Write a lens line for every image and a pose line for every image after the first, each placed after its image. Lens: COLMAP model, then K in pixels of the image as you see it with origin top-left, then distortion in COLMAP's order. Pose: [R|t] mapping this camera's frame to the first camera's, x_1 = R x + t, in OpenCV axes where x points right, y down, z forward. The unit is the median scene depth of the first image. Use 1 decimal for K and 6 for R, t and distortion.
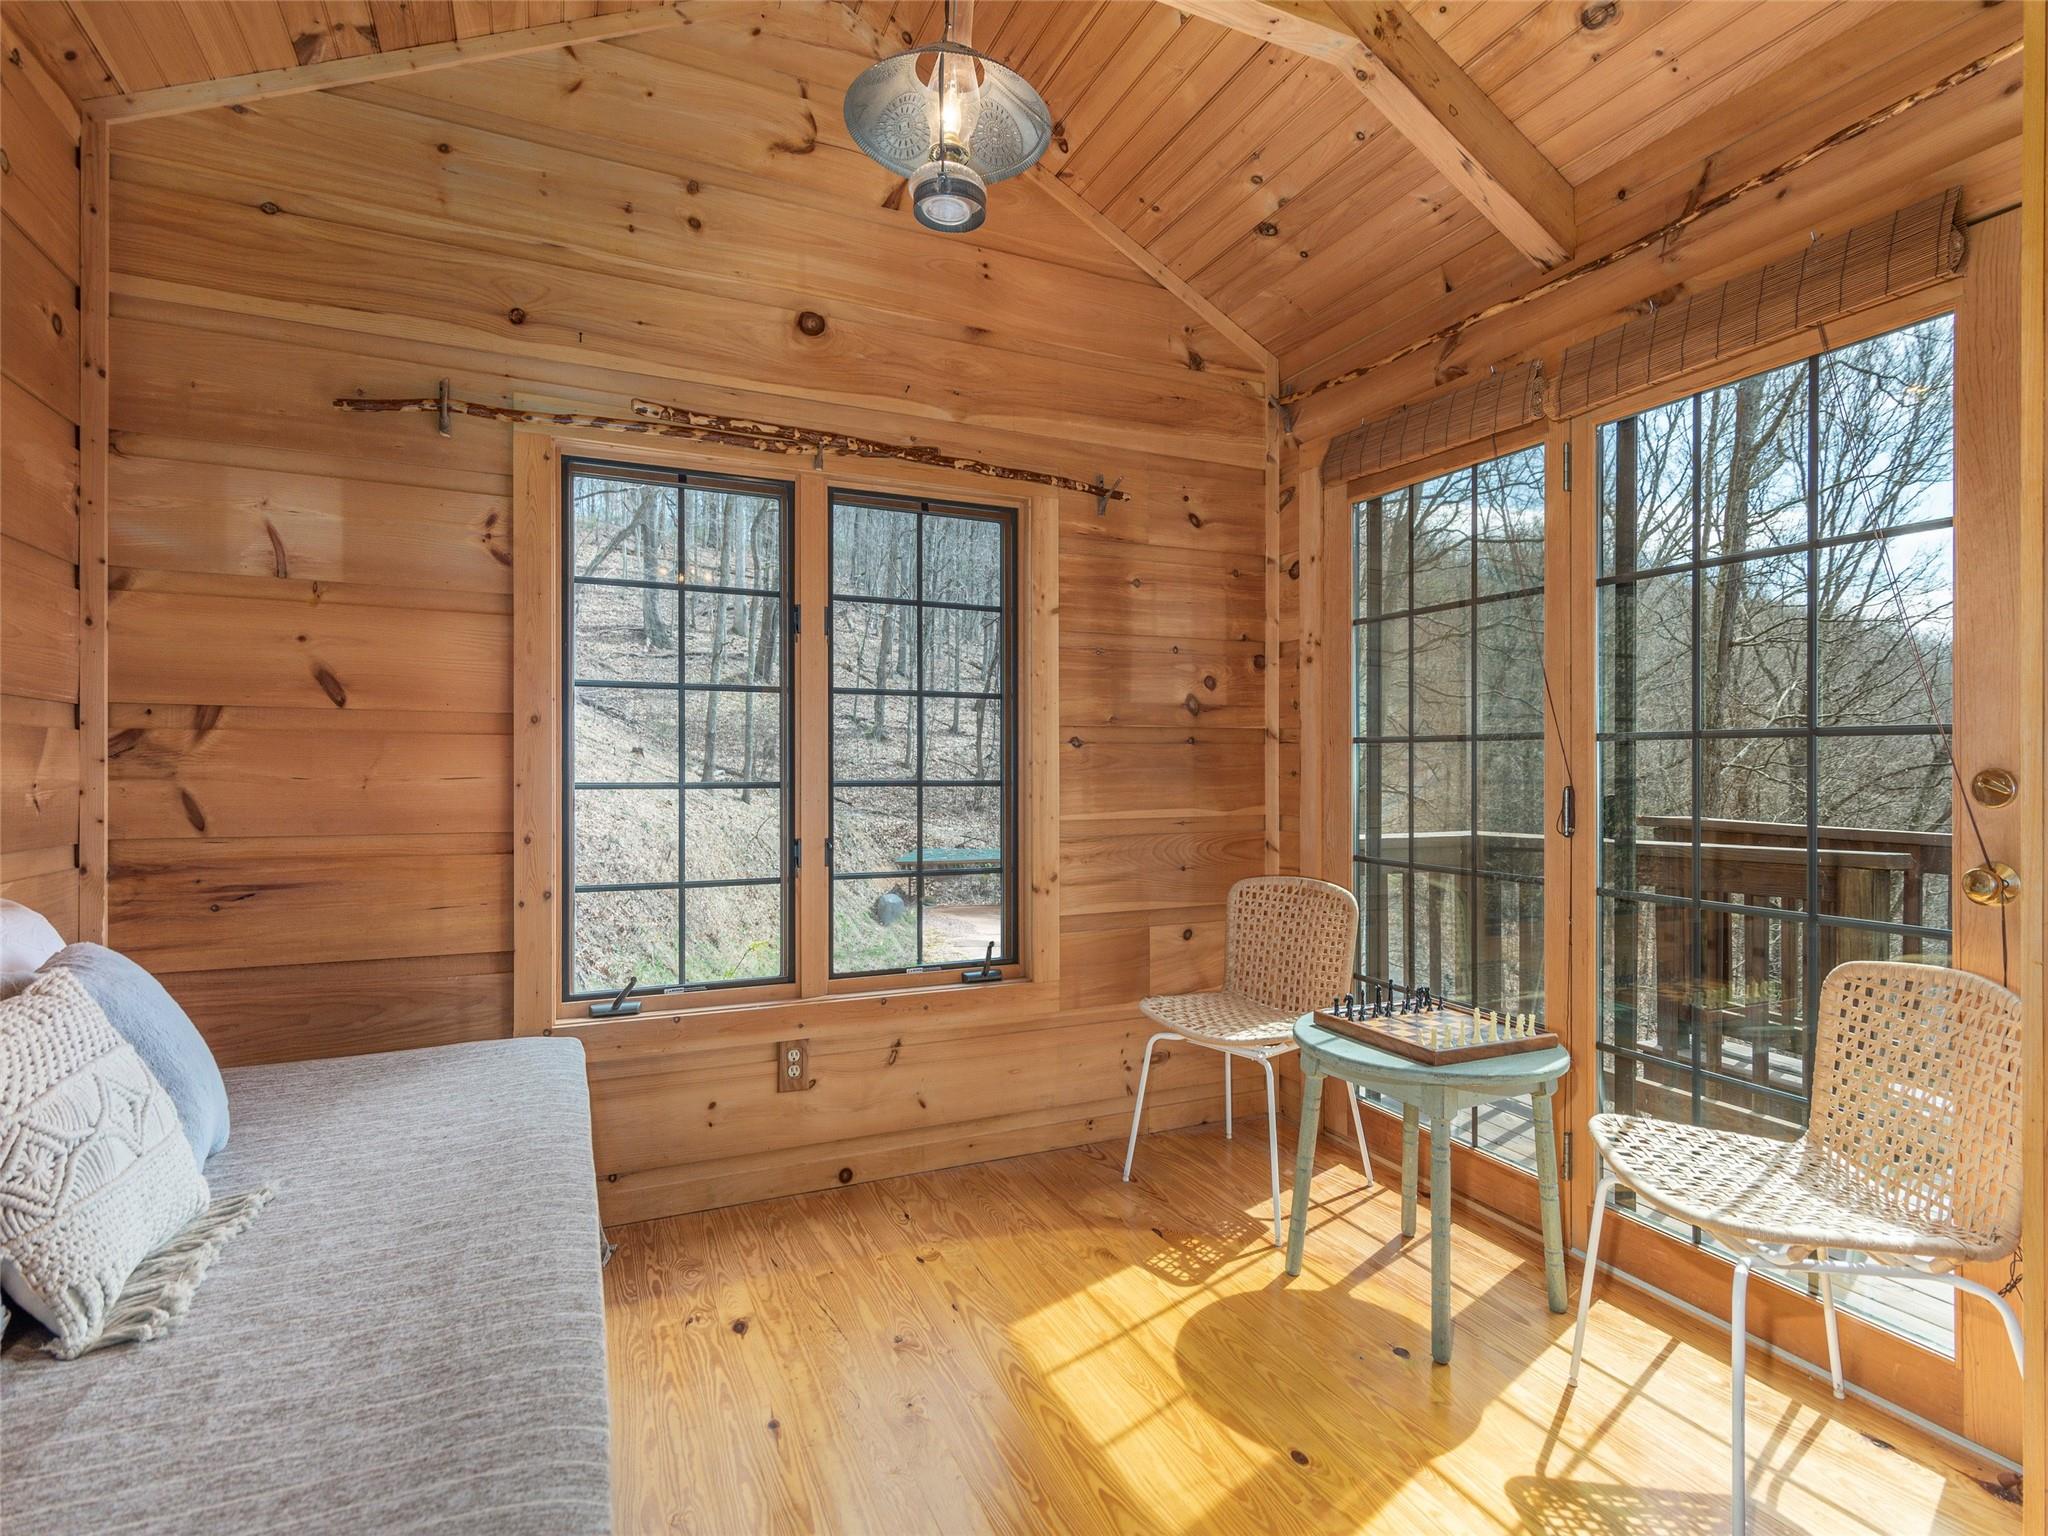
lens RADIAL K [[1001.3, 0, 1036.3], [0, 1001.3, 775.5], [0, 0, 1]] dist [0.009047, -0.001450]
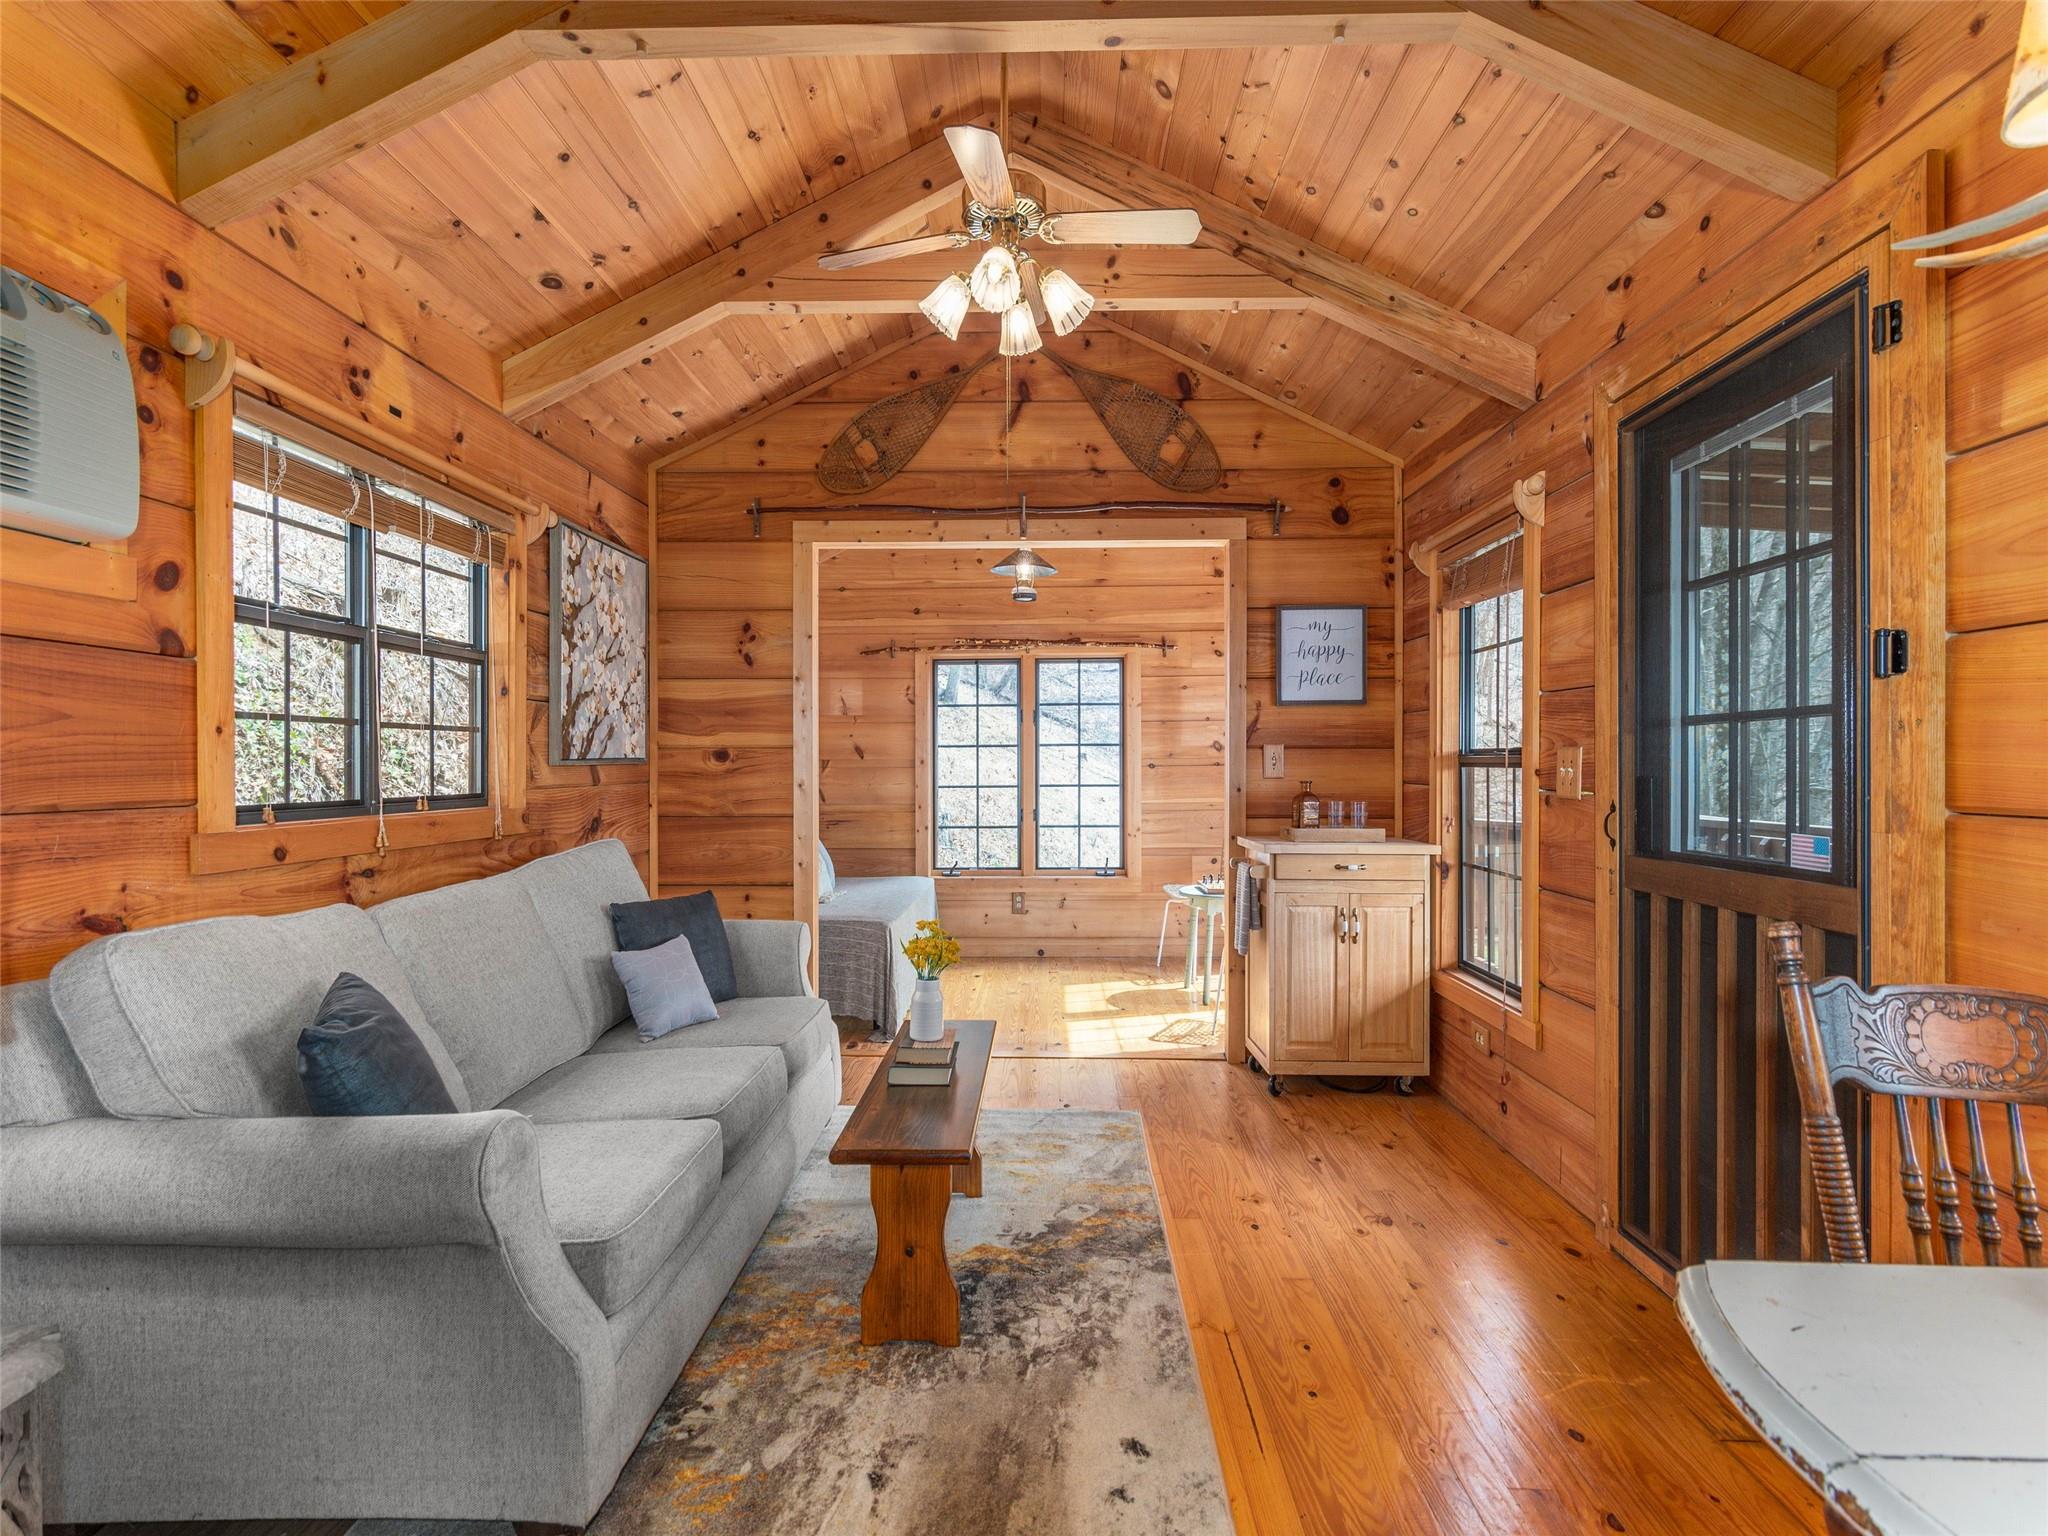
lens RADIAL K [[1001.3, 0, 1019.9], [0, 1001.3, 768.6], [0, 0, 1]] dist [0.009047, -0.001450]
pose [[0.893962, -0.006506, -0.448096, 0.795153], [0.004102, 0.999972, -0.006336, -0.016811], [0.448124, 0.003826, 0.893963, -1.086027]]
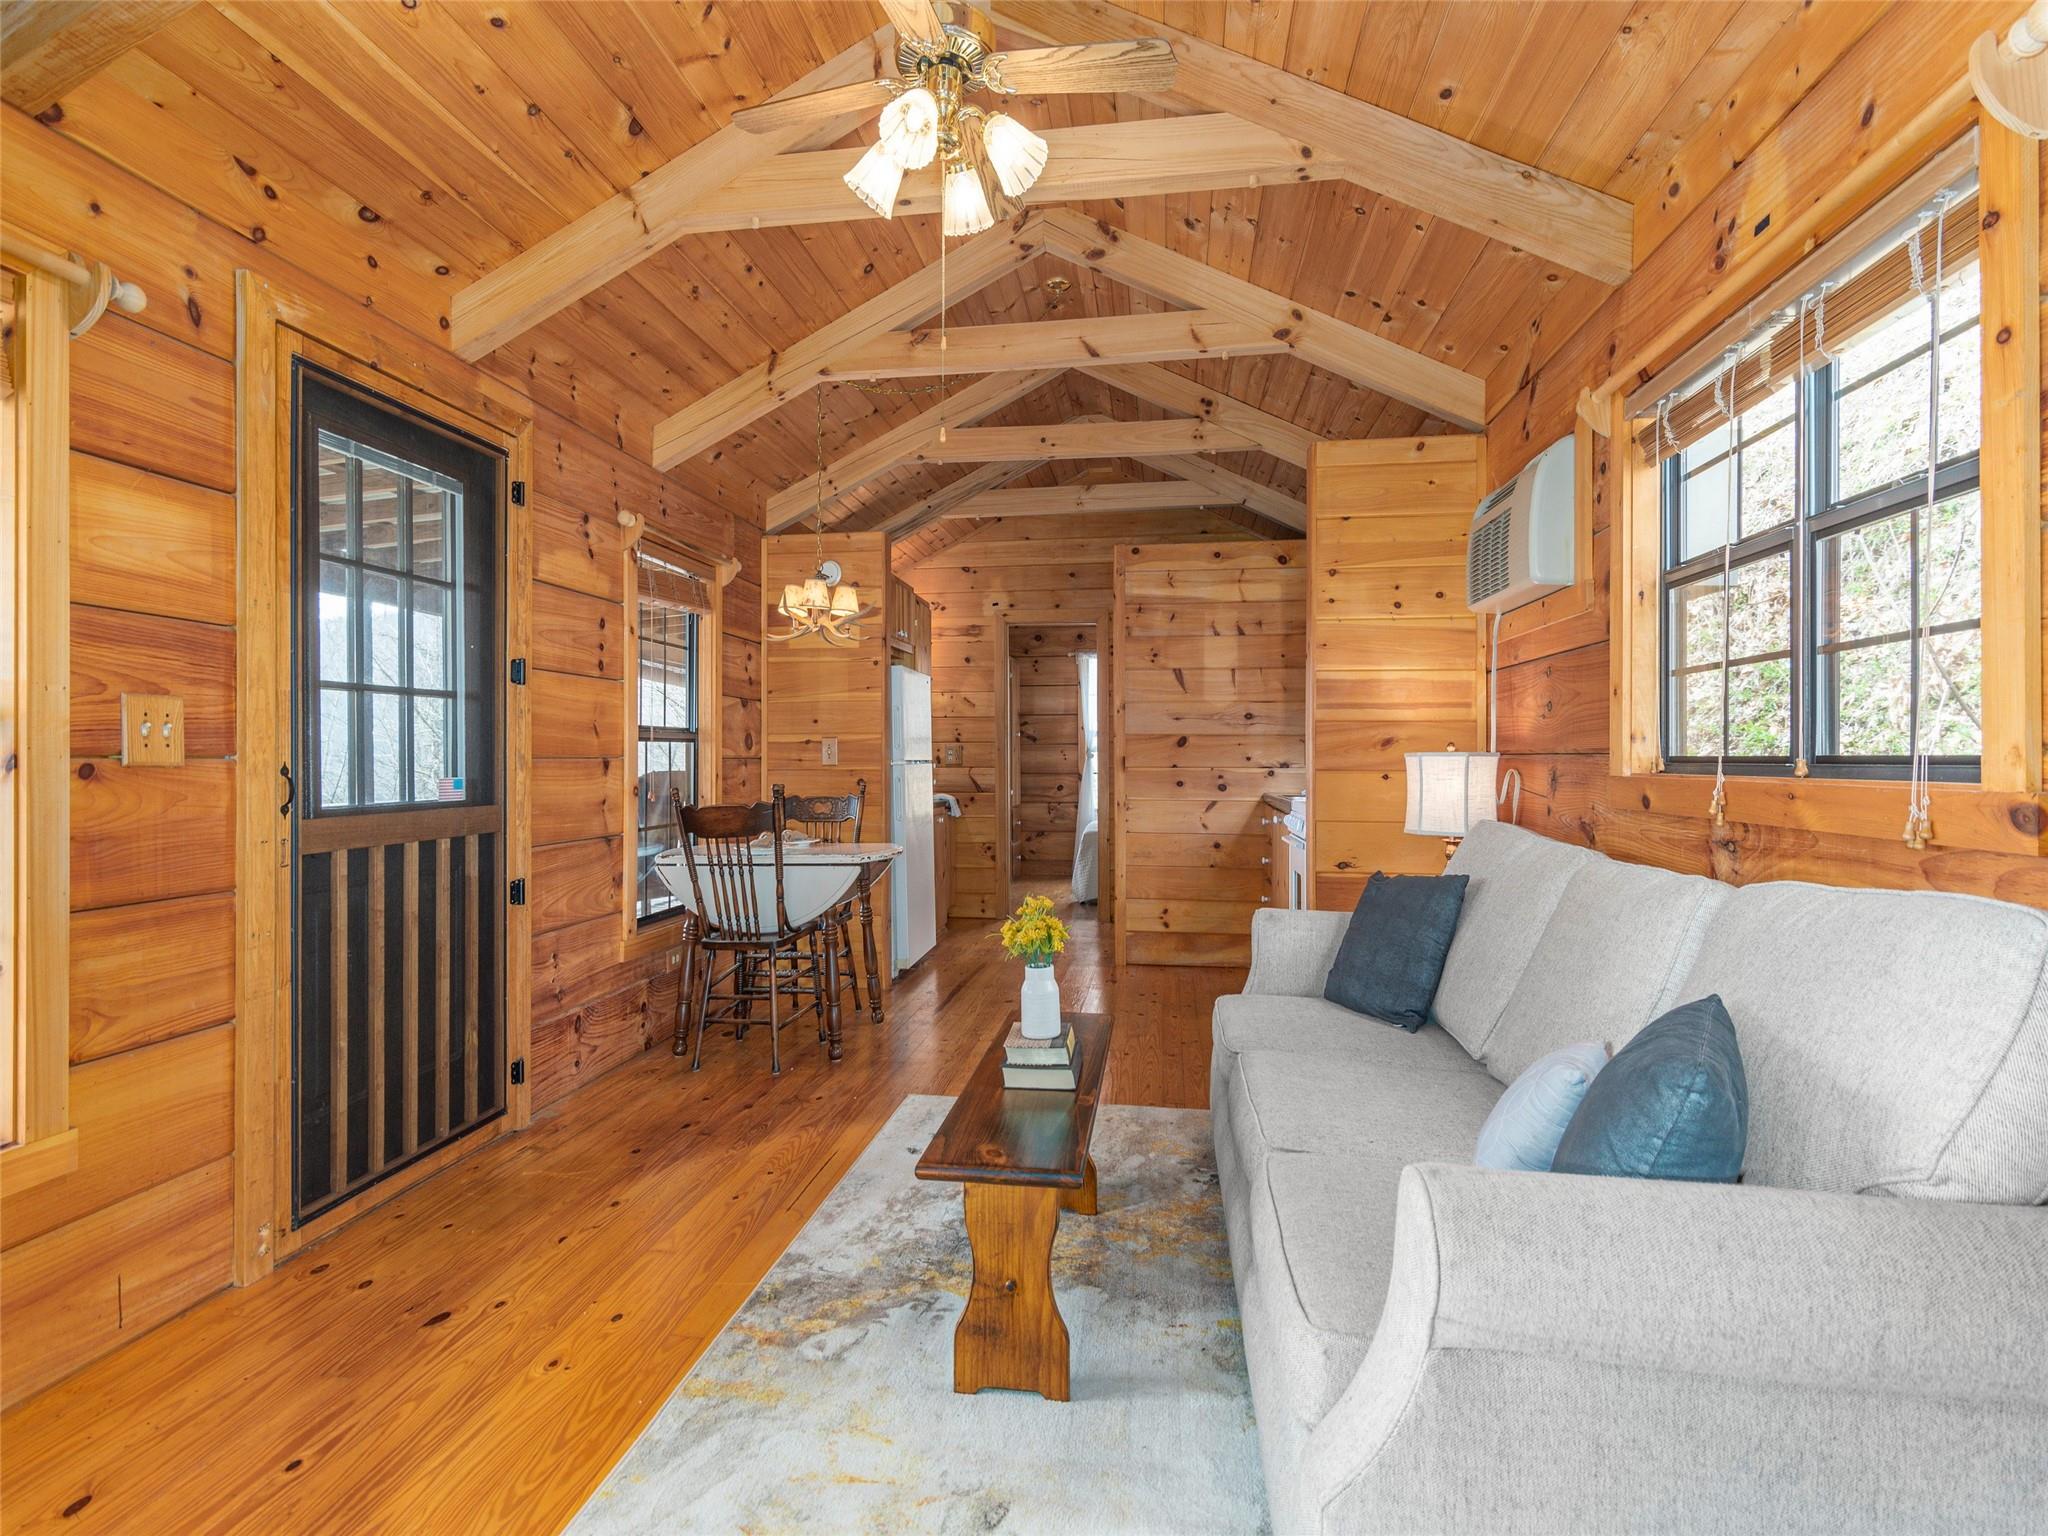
lens RADIAL K [[1001.3, 0, 1018.4], [0, 1001.3, 750.8], [0, 0, 1]] dist [0.009047, -0.001450]
pose [[-0.833940, -0.000784, 0.551855, -0.088506], [0.000978, 0.999995, 0.002898, -0.003060], [-0.551854, 0.002957, -0.833935, 0.322407]]
